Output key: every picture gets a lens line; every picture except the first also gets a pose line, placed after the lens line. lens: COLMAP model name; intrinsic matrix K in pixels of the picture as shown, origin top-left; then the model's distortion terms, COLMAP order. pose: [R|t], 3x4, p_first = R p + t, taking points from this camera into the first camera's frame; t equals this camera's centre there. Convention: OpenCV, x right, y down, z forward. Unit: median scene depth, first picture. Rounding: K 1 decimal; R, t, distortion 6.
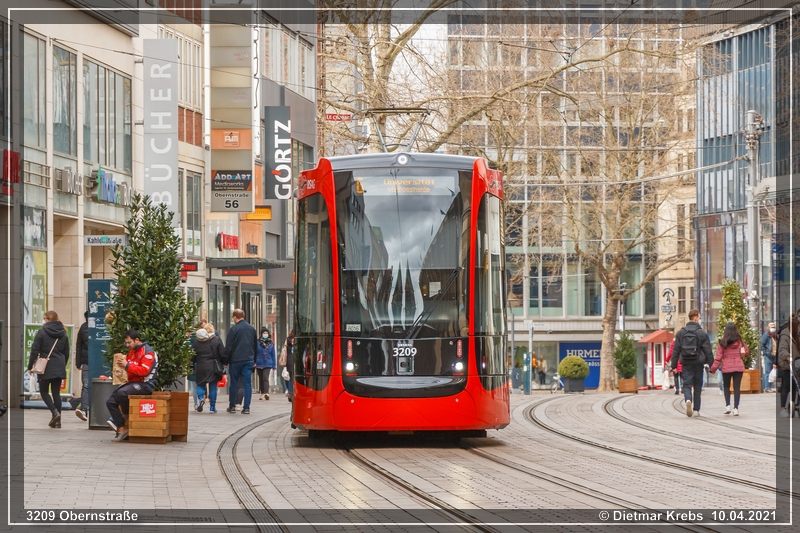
lens RADIAL K [[4980.0, 0, 400.2], [0, 4980.0, 266.7], [0, 0, 1]] dist [-0.849103, 0.000000]
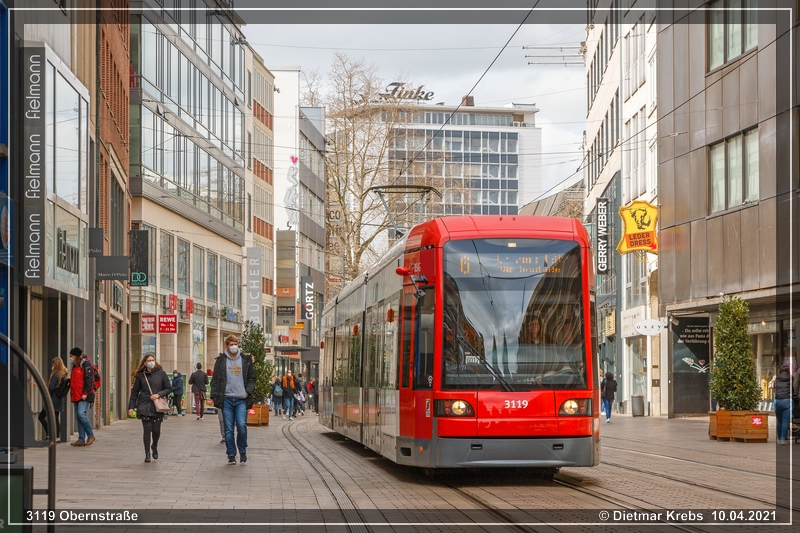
lens RADIAL K [[2548.2, 0, 400.0], [0, 2548.2, 266.7], [0, 0, 1]] dist [-0.117374, 0.000000]
pose [[0.999914, 0.004589, 0.012302, 0.002318], [-0.004186, 0.999462, -0.032520, -0.000571], [-0.012445, 0.032466, 0.999395, -0.119834]]
